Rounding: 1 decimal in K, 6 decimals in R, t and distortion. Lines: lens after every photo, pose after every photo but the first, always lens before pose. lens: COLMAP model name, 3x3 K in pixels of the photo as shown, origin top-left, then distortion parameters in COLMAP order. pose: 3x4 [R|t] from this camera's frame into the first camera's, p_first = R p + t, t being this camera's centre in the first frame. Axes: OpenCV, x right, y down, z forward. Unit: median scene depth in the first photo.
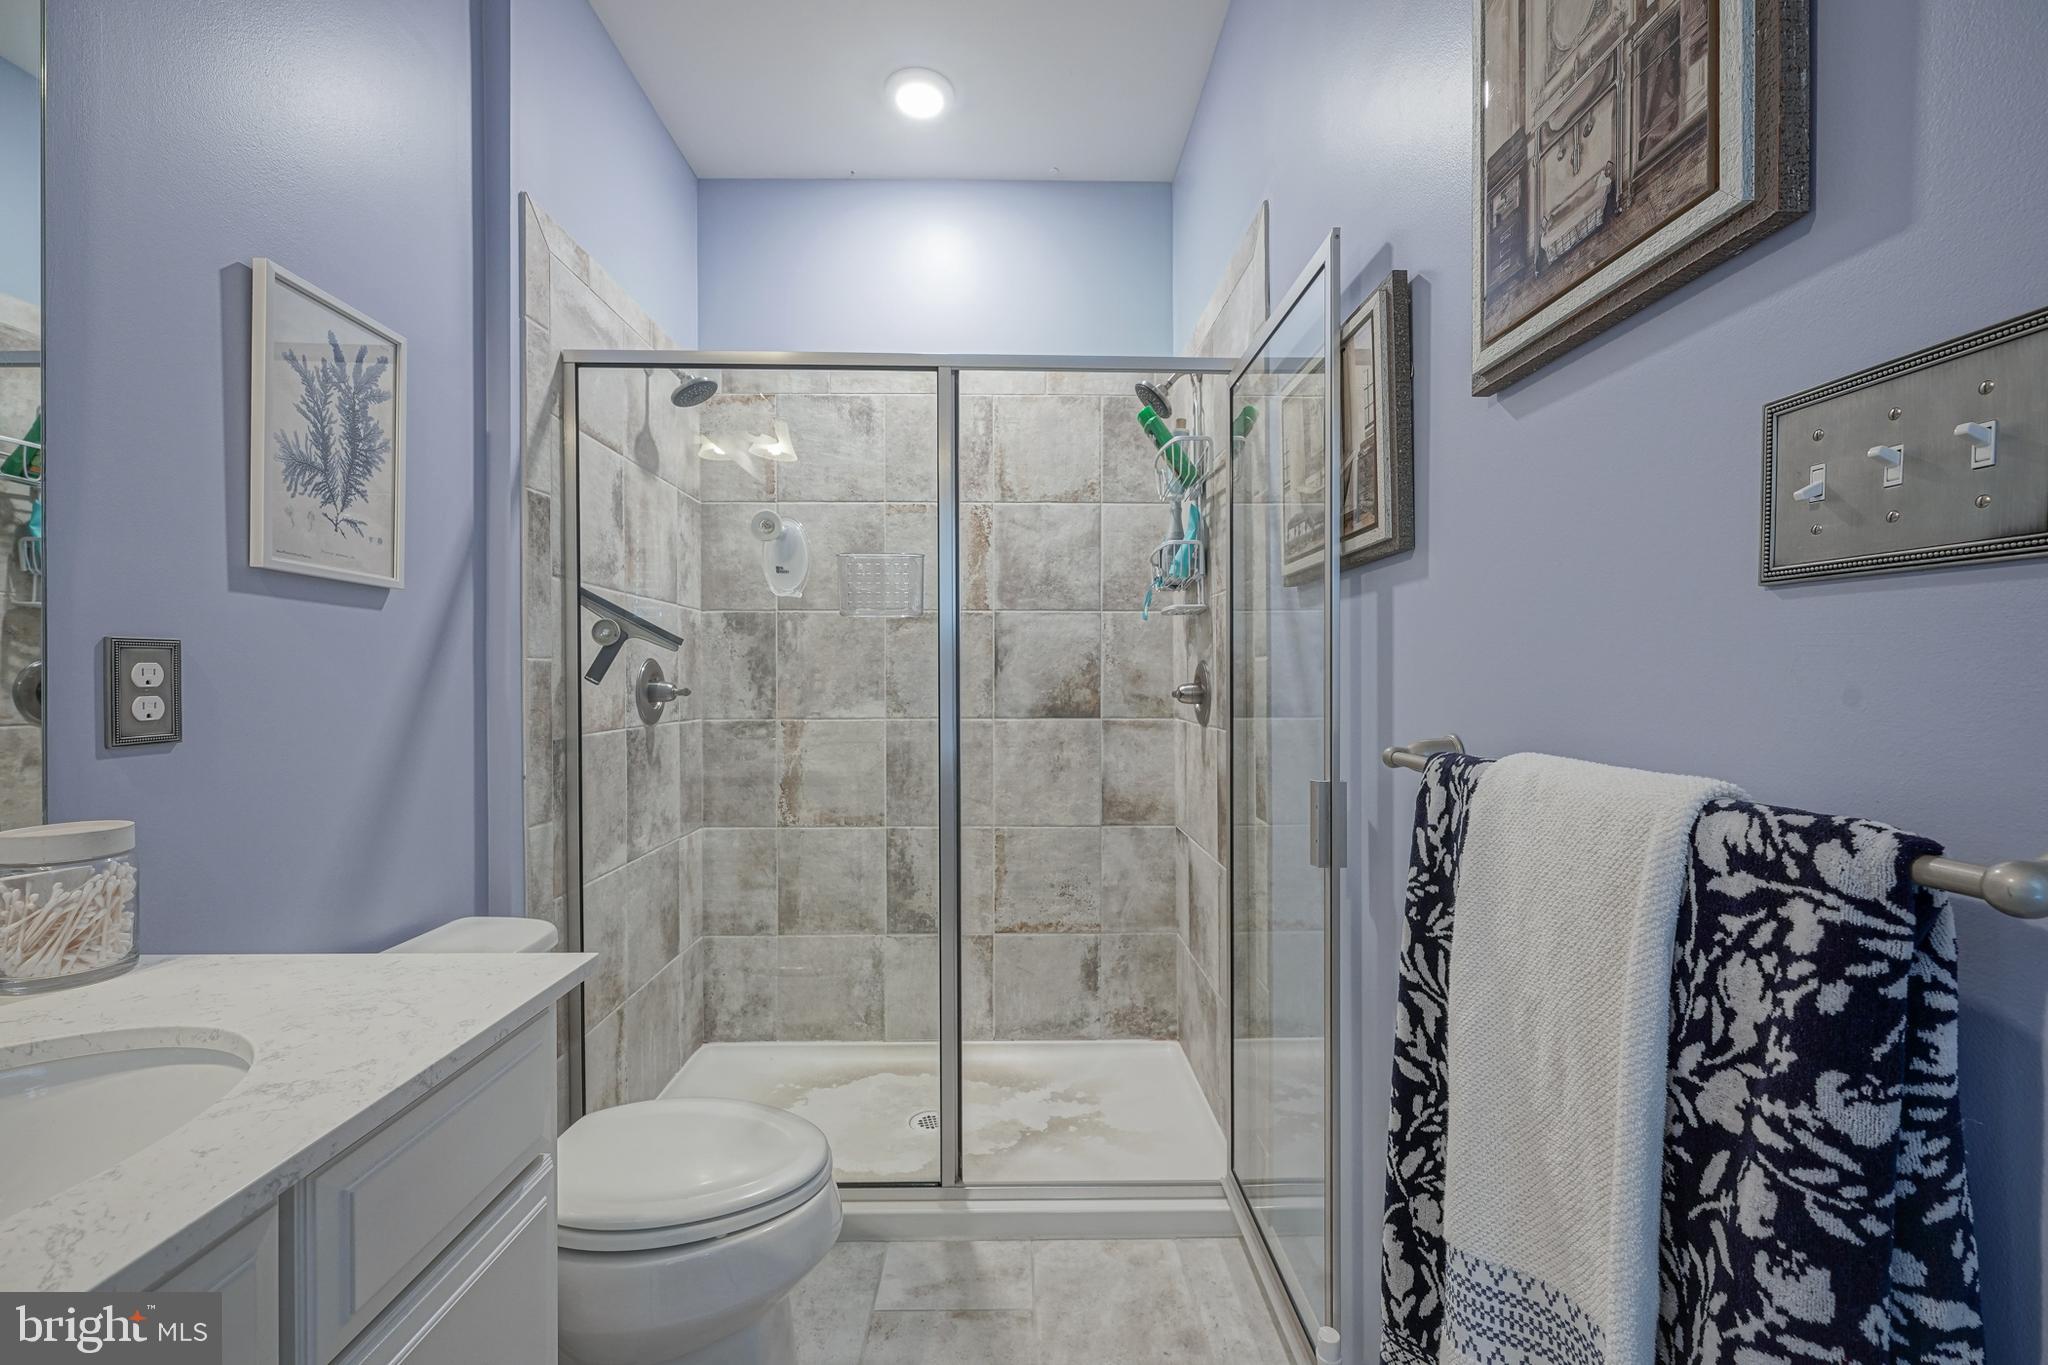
lens RADIAL K [[833.7, 0, 1027.7], [0, 833.7, 676.1], [0, 0, 1]] dist [-0.001956, -0.000070]
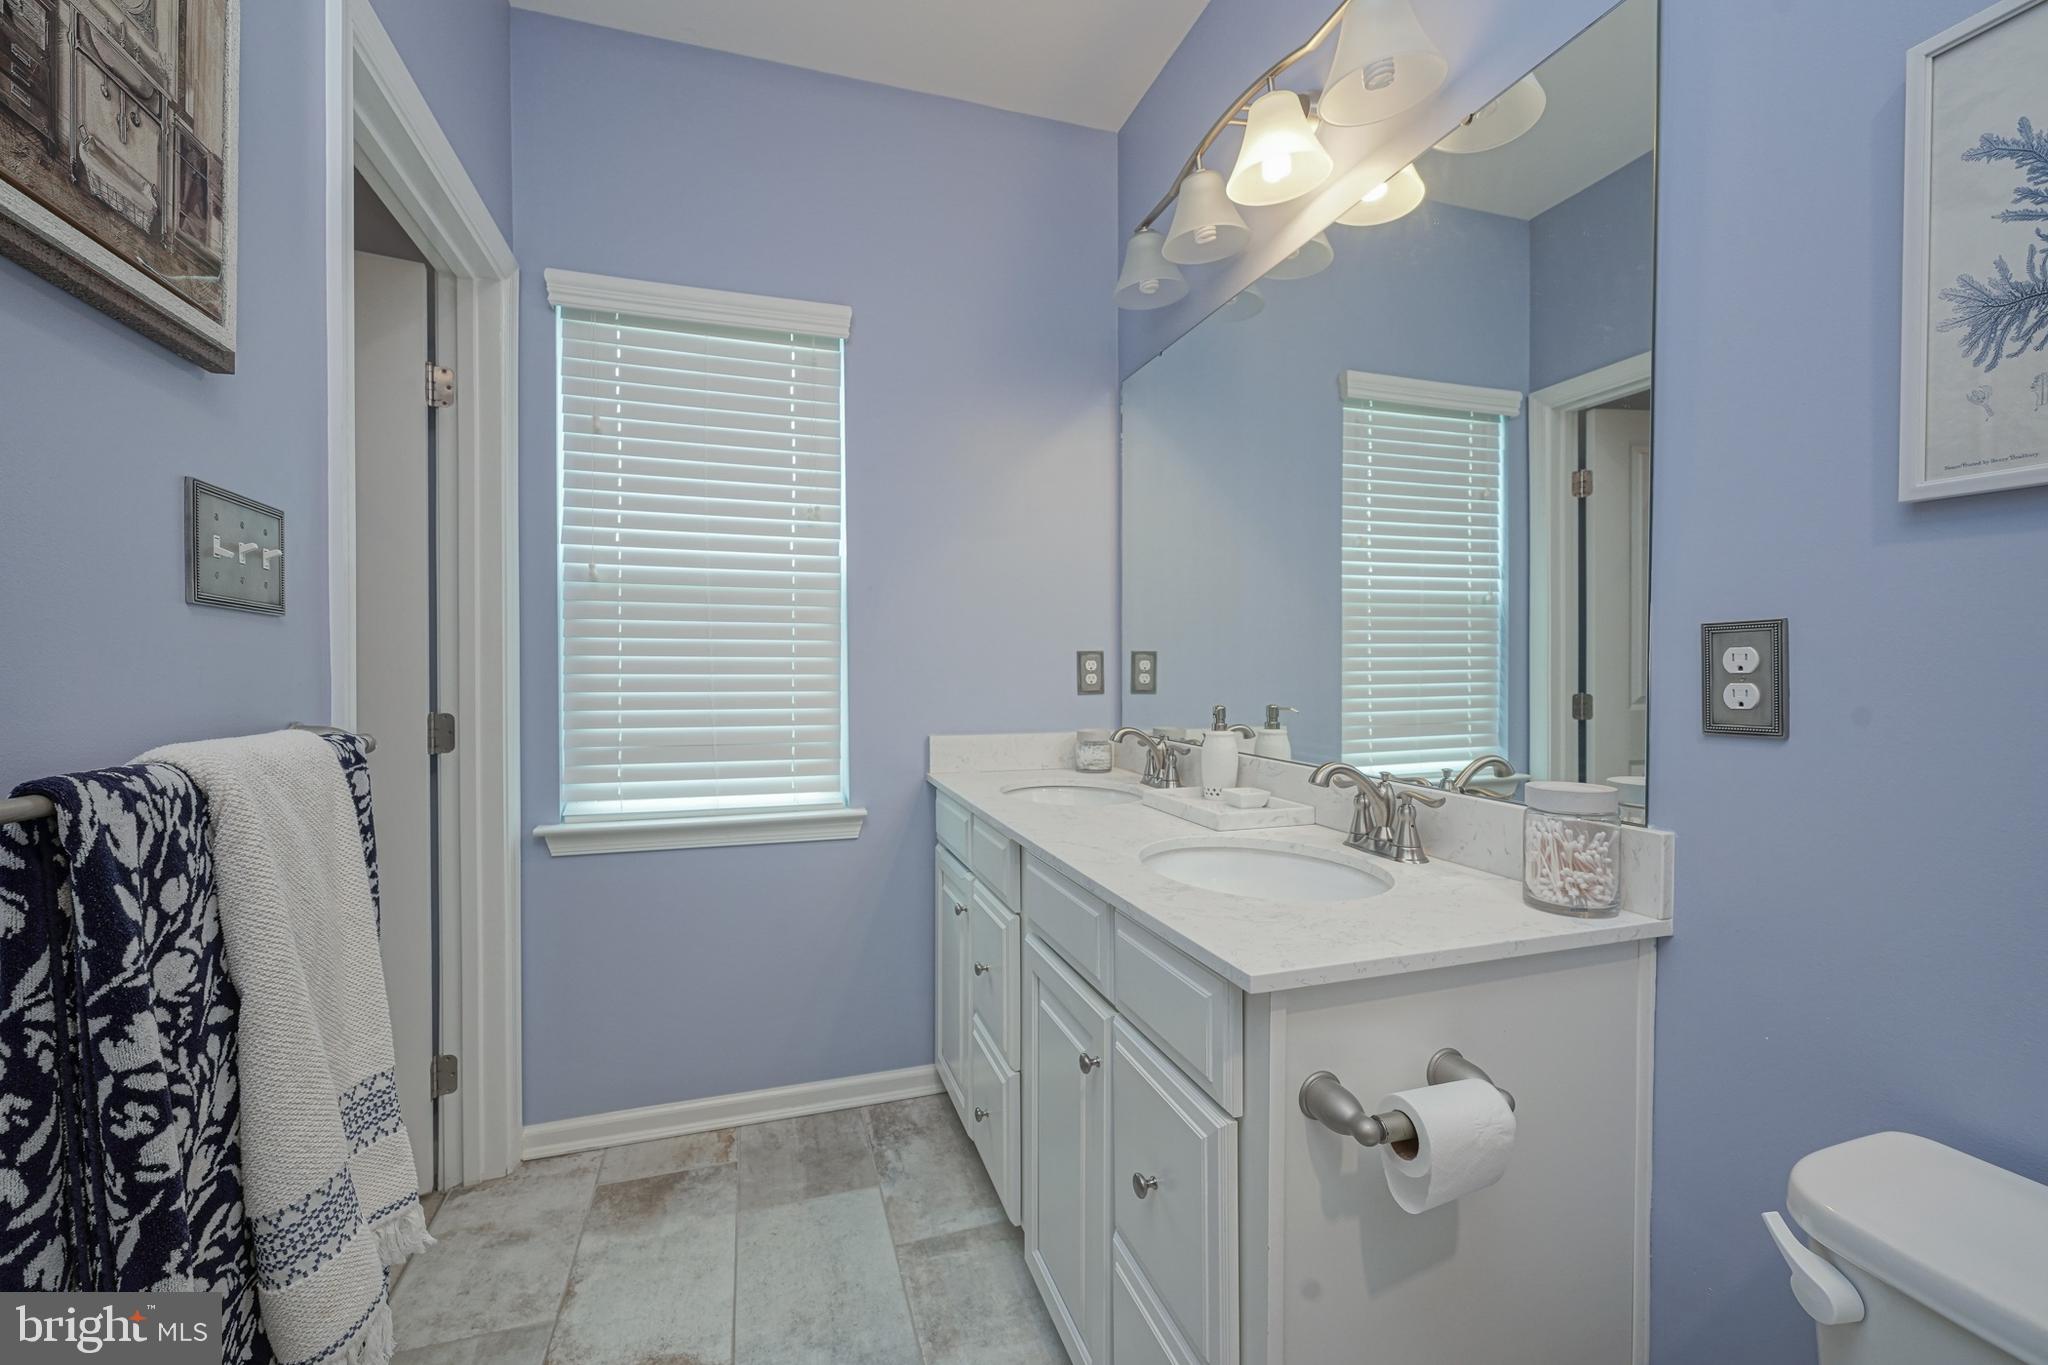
lens RADIAL K [[833.7, 0, 1027.7], [0, 833.7, 676.1], [0, 0, 1]] dist [-0.001956, -0.000070]
pose [[-0.950966, 0.003006, -0.309282, -0.011454], [0.002221, 0.999993, 0.002892, 0.011997], [0.309288, 0.002064, -0.950966, 1.651846]]
